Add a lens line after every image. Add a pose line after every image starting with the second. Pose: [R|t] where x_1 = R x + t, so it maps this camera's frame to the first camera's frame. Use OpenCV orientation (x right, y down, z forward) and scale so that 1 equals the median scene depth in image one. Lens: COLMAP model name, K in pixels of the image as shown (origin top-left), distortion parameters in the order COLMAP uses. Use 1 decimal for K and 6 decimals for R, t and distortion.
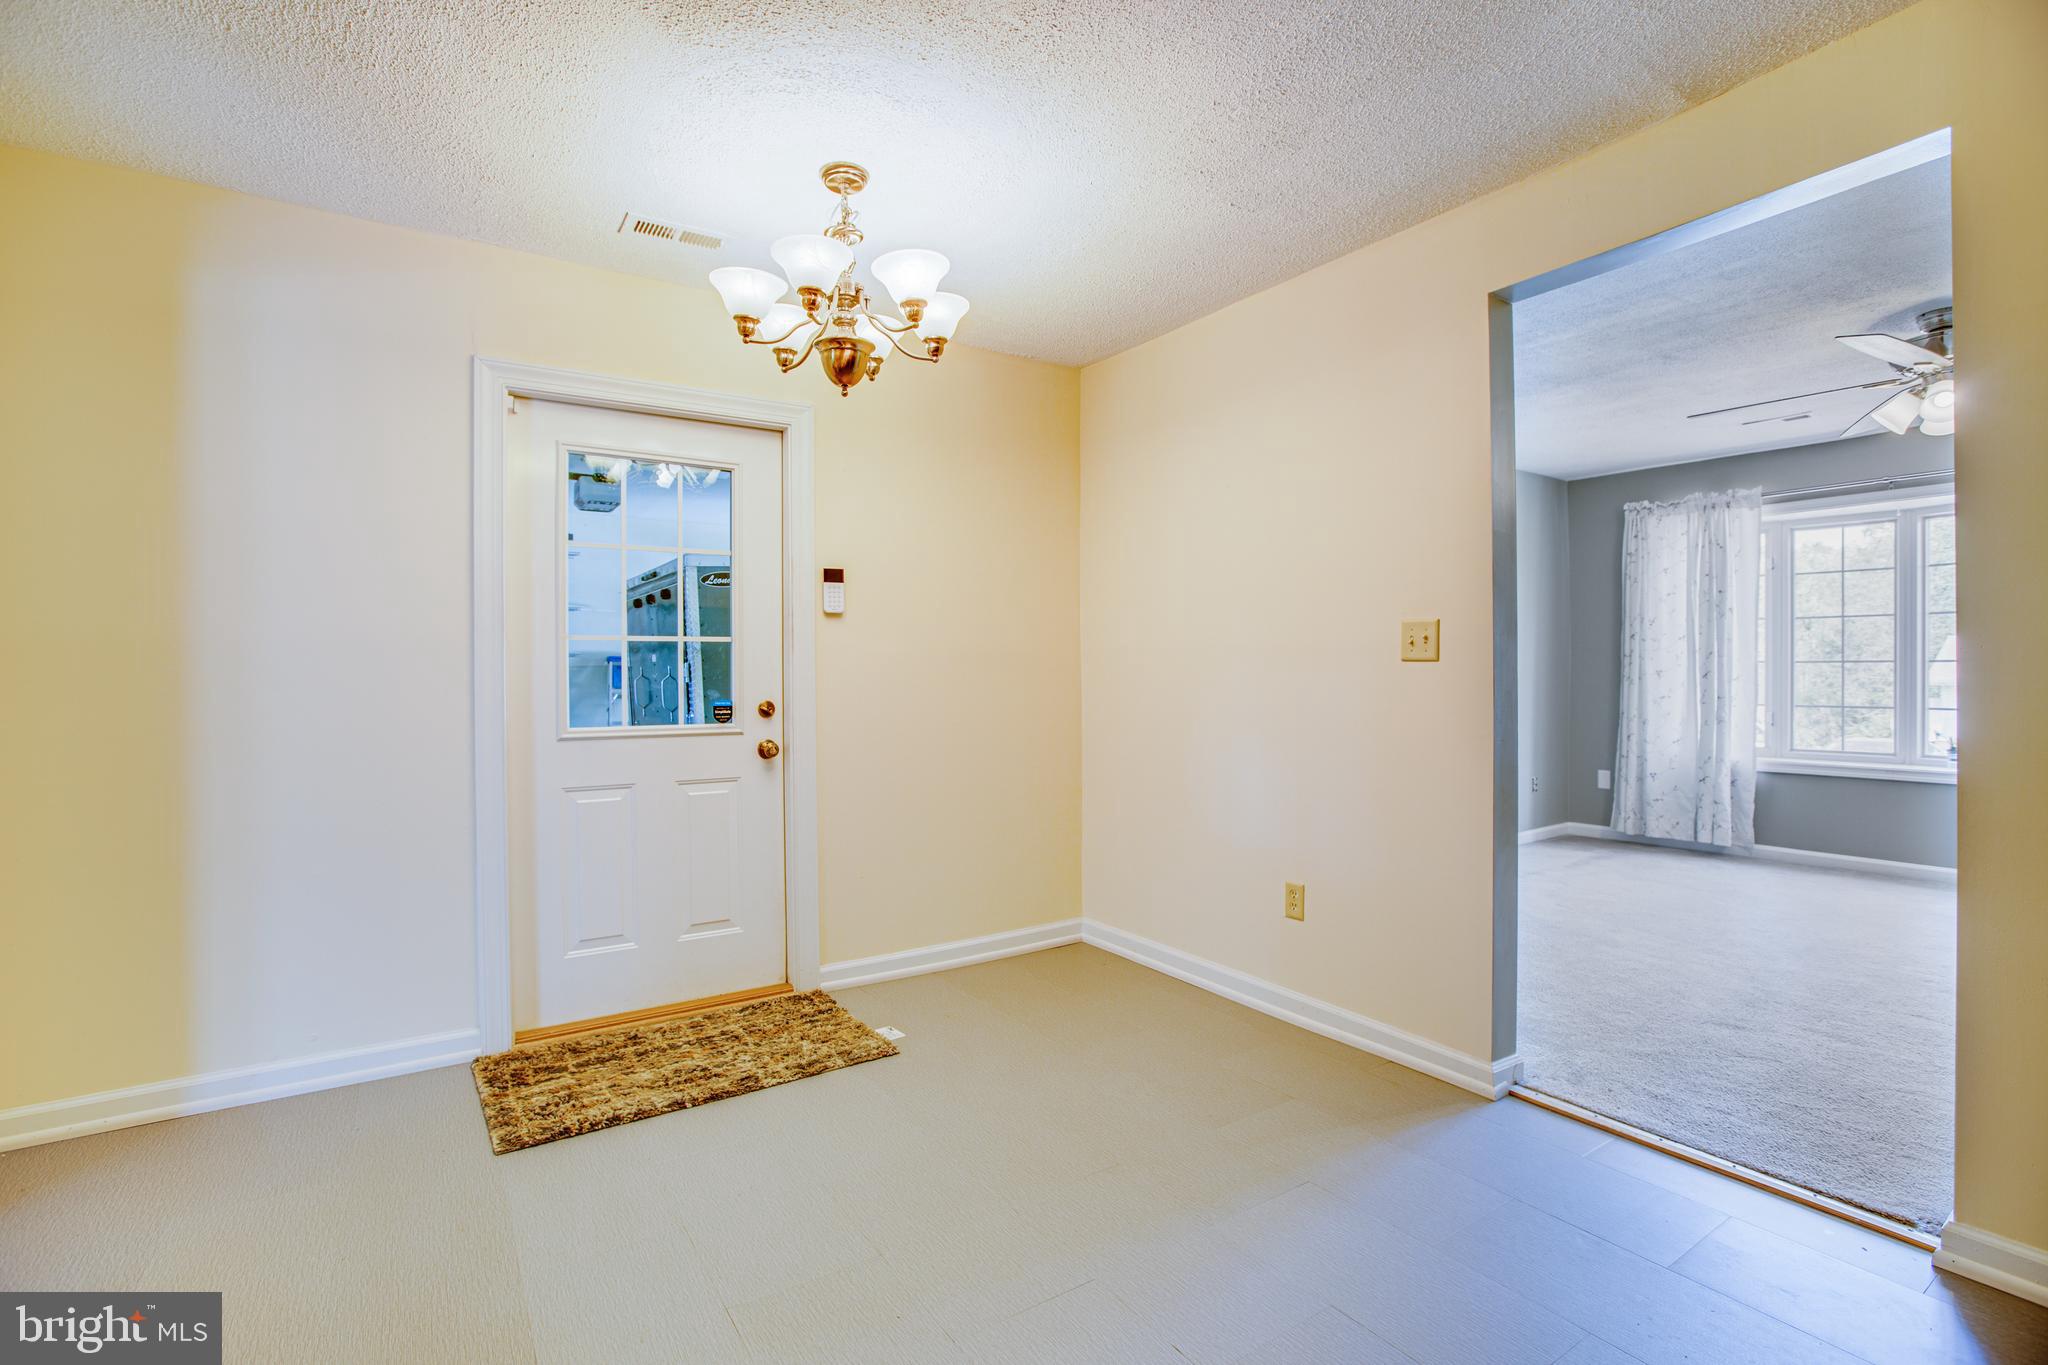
lens RADIAL K [[946.1, 0, 1014.2], [0, 946.1, 677.8], [0, 0, 1]] dist [-0.047396, 0.015465]
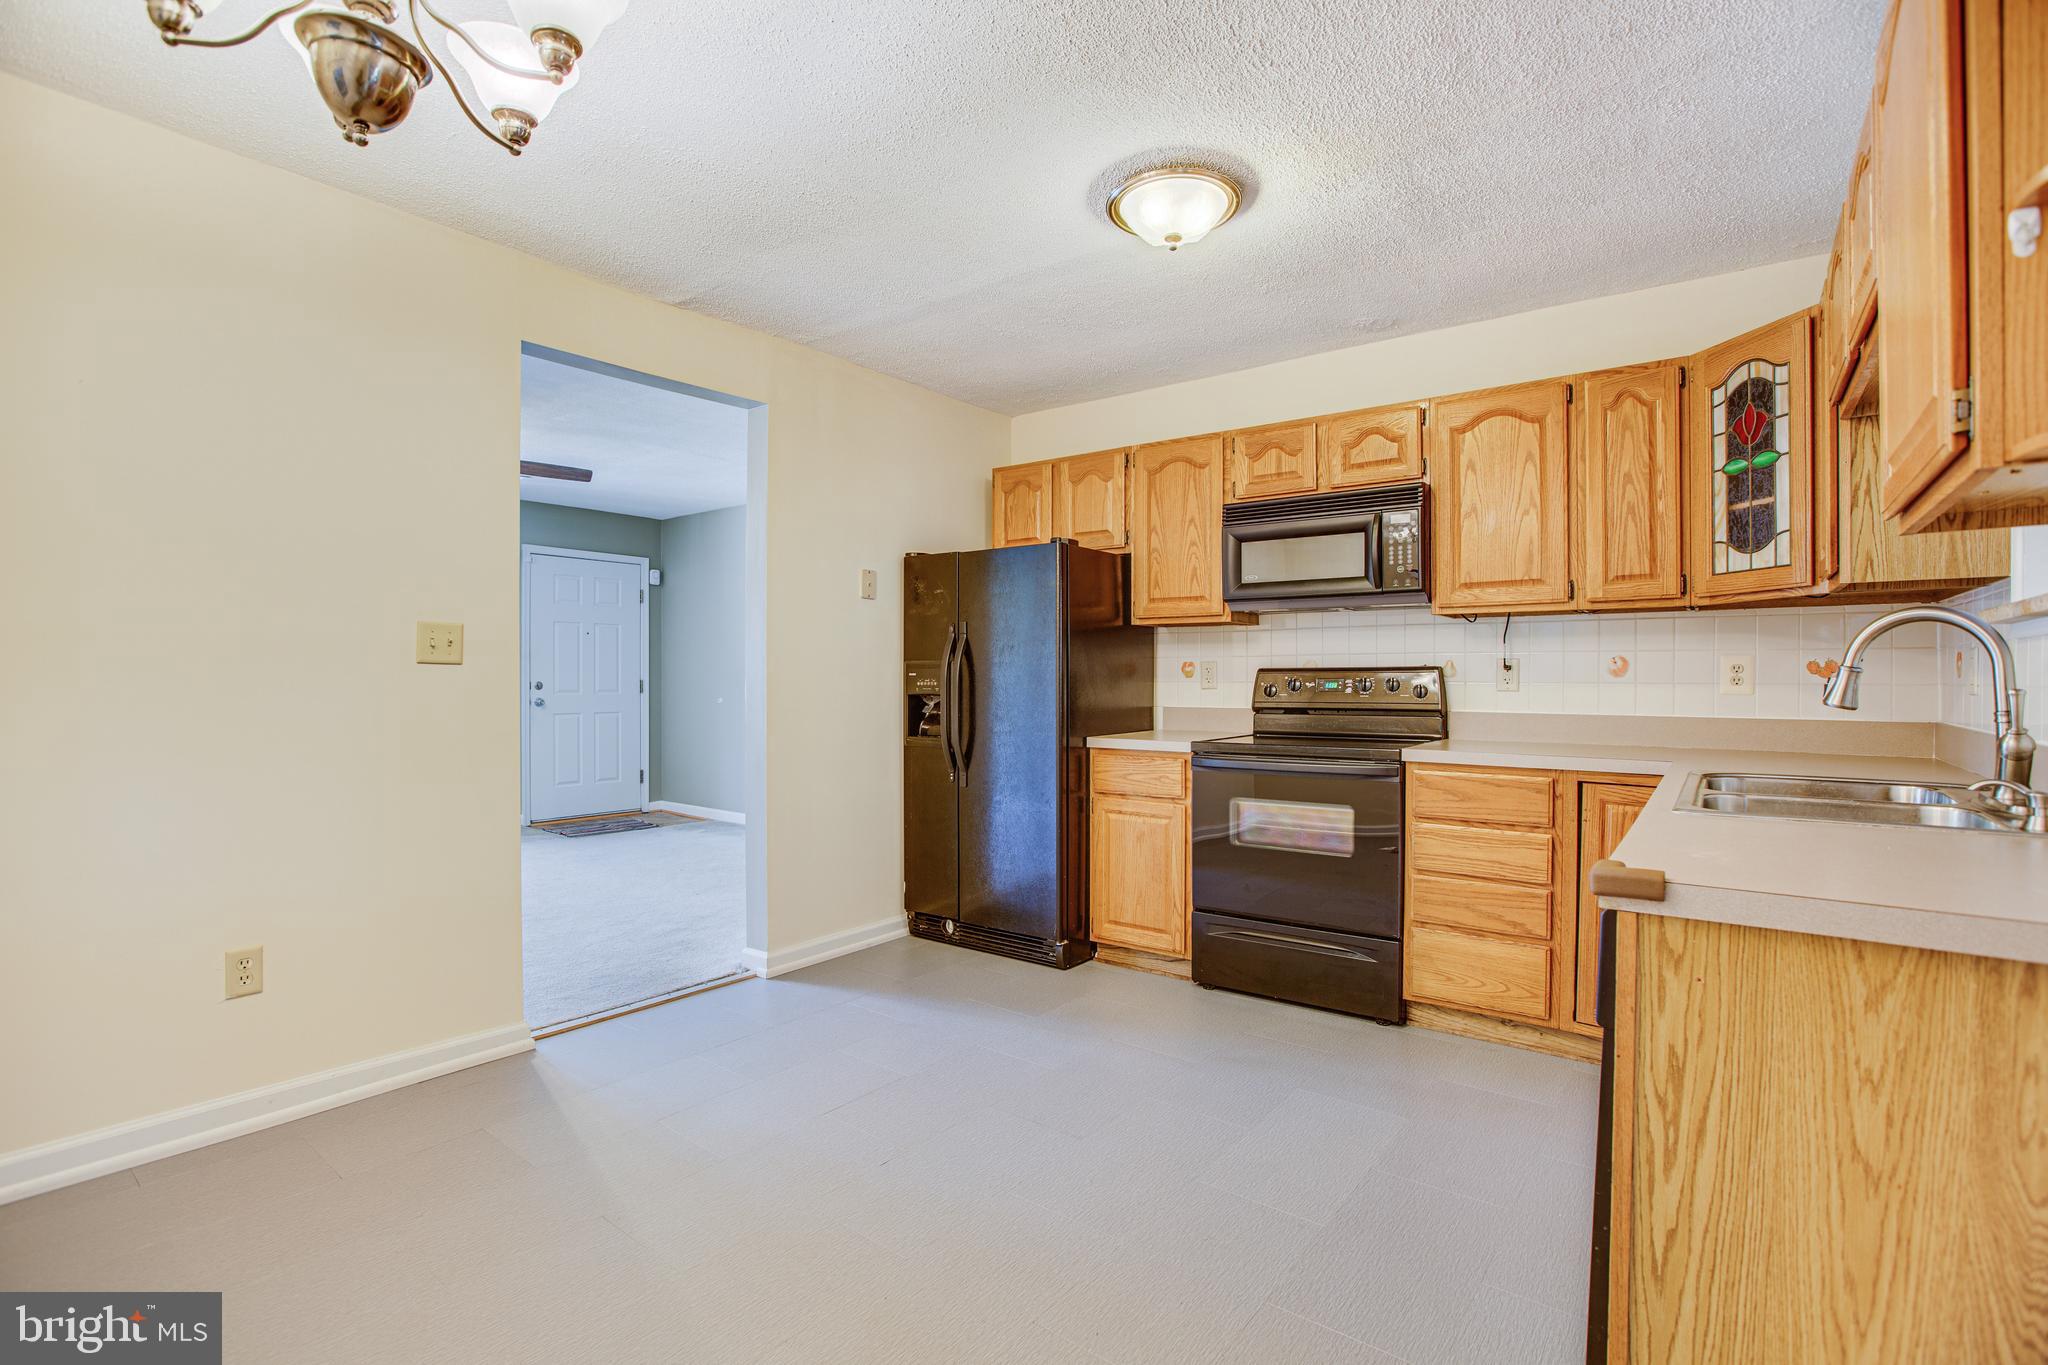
lens RADIAL K [[946.1, 0, 1014.2], [0, 946.1, 677.8], [0, 0, 1]] dist [-0.047396, 0.015465]
pose [[-0.317095, 0.002546, 0.948390, -0.710835], [0.004433, 0.999989, -0.001202, 0.000523], [-0.948384, 0.003823, -0.317103, 0.745889]]
